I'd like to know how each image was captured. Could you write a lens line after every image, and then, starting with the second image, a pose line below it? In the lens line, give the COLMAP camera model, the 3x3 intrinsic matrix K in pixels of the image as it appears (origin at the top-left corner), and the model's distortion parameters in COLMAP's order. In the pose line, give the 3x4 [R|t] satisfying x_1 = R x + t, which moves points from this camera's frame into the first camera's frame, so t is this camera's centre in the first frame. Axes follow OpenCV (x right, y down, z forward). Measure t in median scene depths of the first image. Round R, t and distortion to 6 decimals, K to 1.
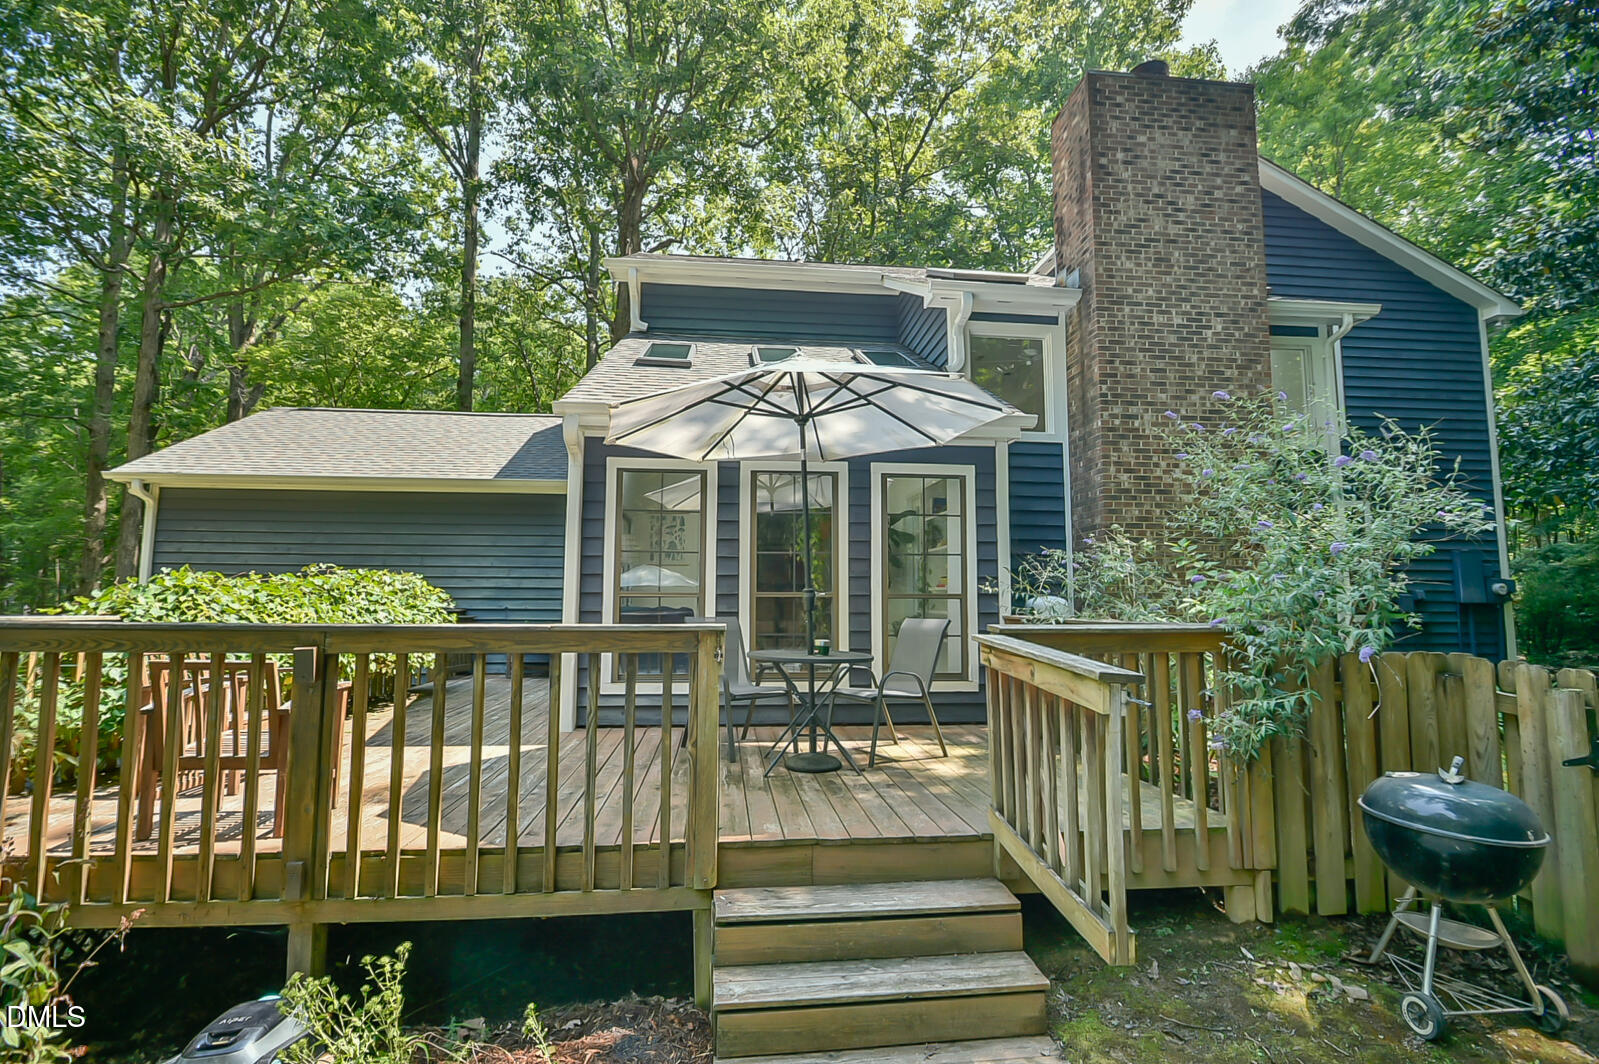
lens RADIAL K [[757.8, 0, 794.9], [0, 757.8, 528.1], [0, 0, 1]] dist [-0.016307, 0.002786]
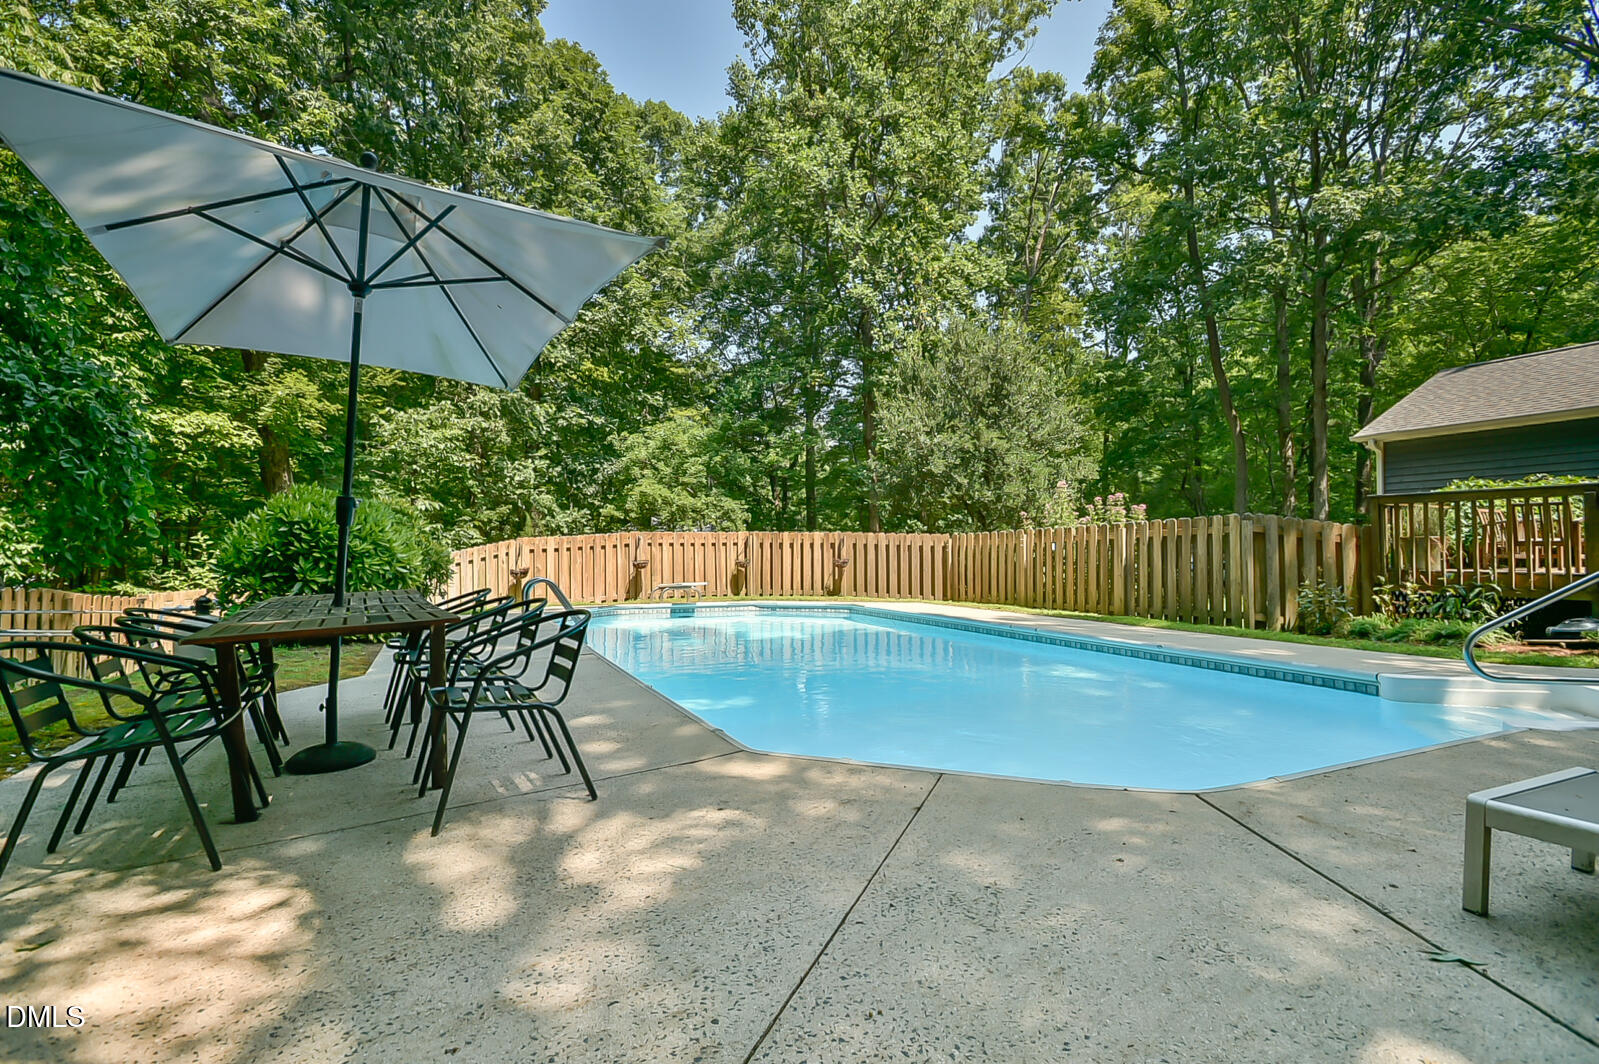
lens RADIAL K [[757.8, 0, 796.3], [0, 757.8, 540.2], [0, 0, 1]] dist [-0.016307, 0.002786]
pose [[0.309437, -0.018270, -0.950744, 0.355174], [0.099455, 0.994954, 0.013250, 0.009127], [0.945705, -0.098657, 0.309693, -0.909683]]
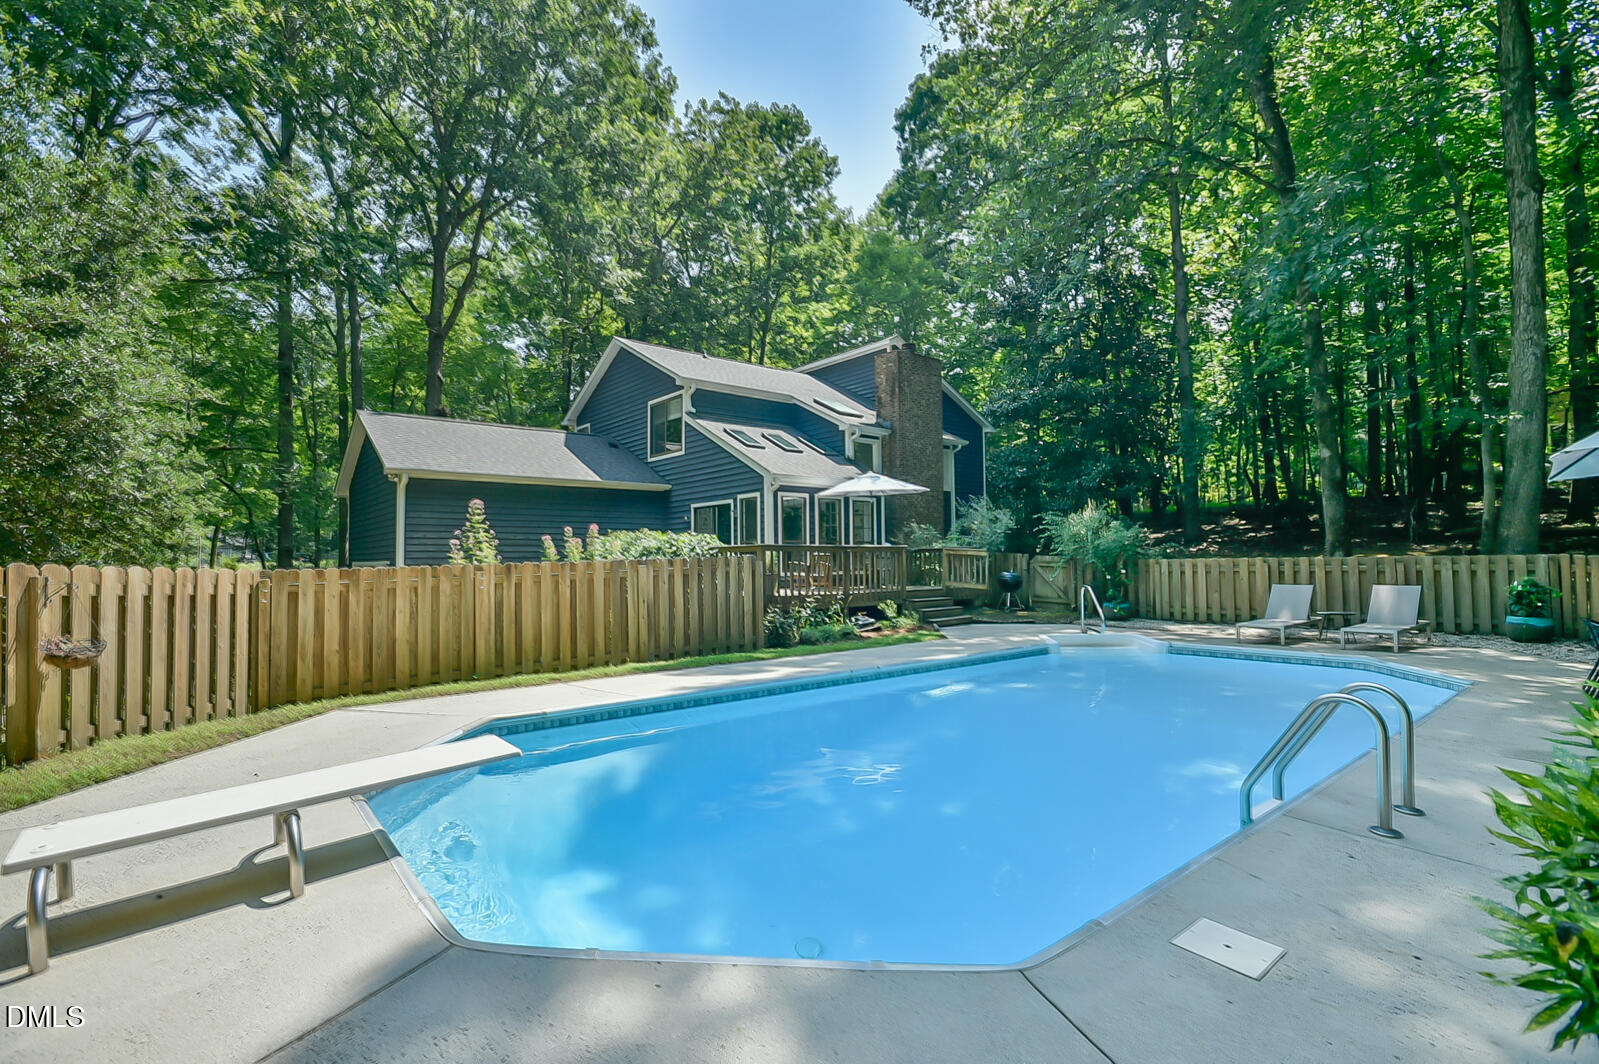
lens RADIAL K [[757.8, 0, 793.4], [0, 757.8, 541.1], [0, 0, 1]] dist [-0.016307, 0.002786]
pose [[0.837981, 0.003301, 0.545690, -1.426330], [-0.042544, 0.997333, 0.059298, -0.067246], [-0.544039, -0.072906, 0.835887, -1.129590]]
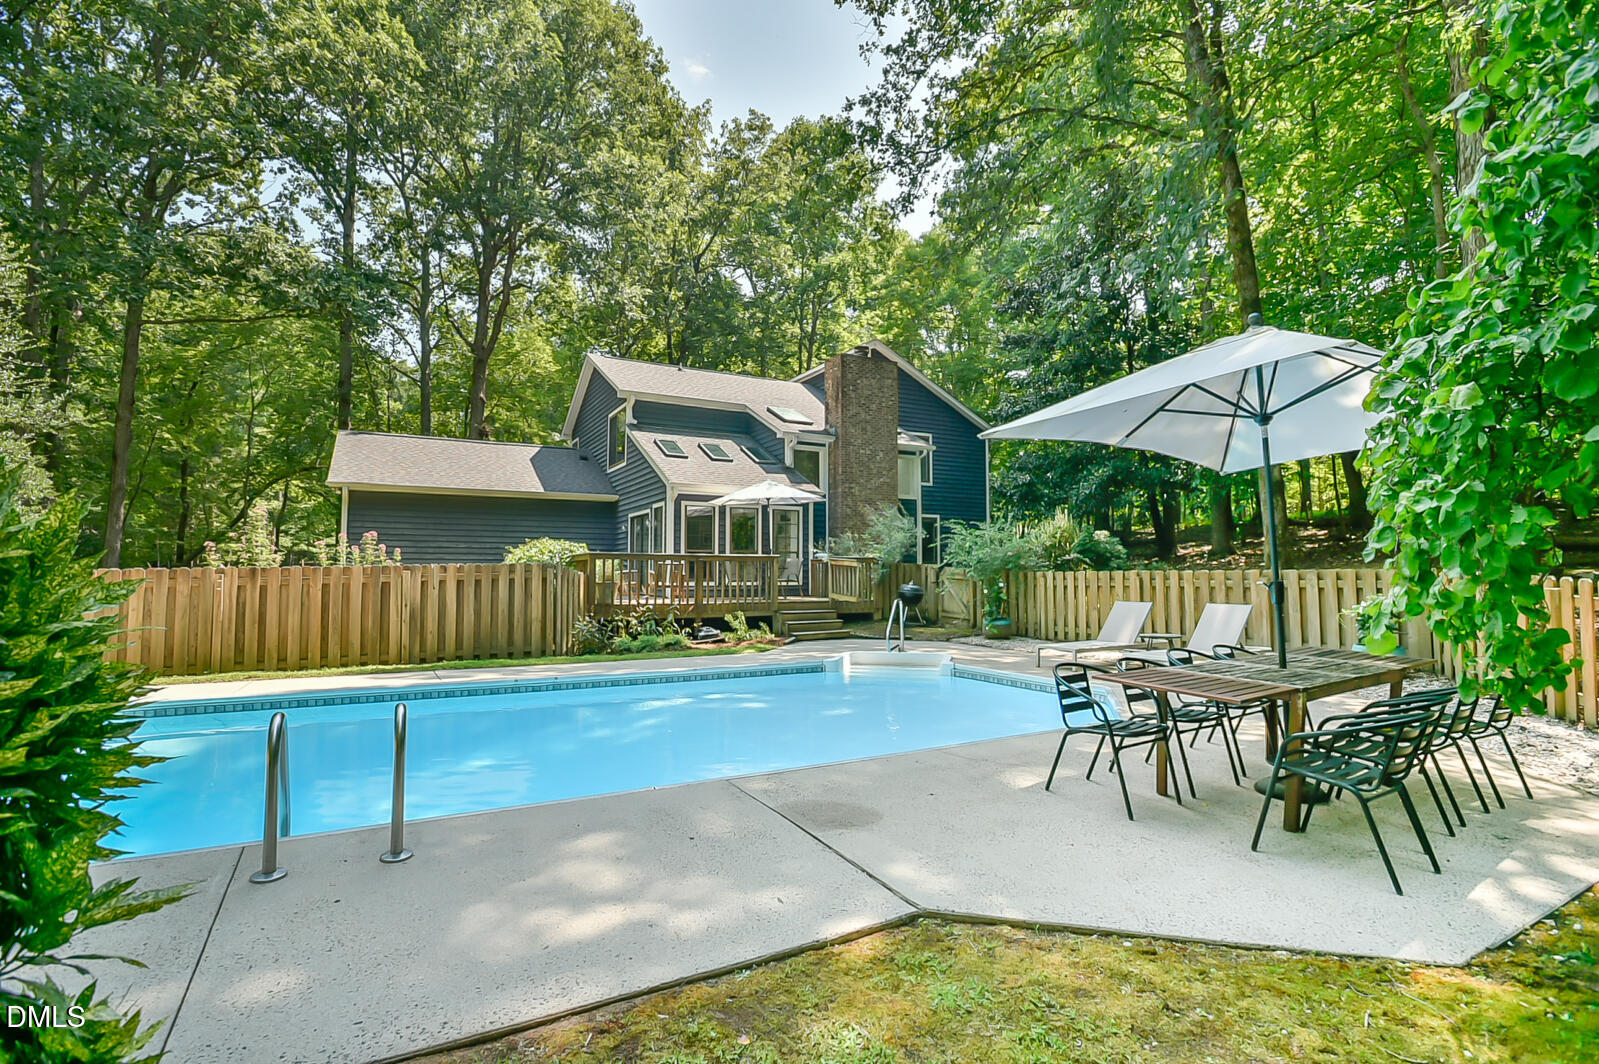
lens RADIAL K [[757.8, 0, 802.0], [0, 757.8, 535.5], [0, 0, 1]] dist [-0.016307, 0.002786]
pose [[0.921833, 0.017343, 0.387198, -0.758590], [-0.037067, 0.998364, 0.043532, -0.086875], [-0.385810, -0.054481, 0.920968, -1.429210]]
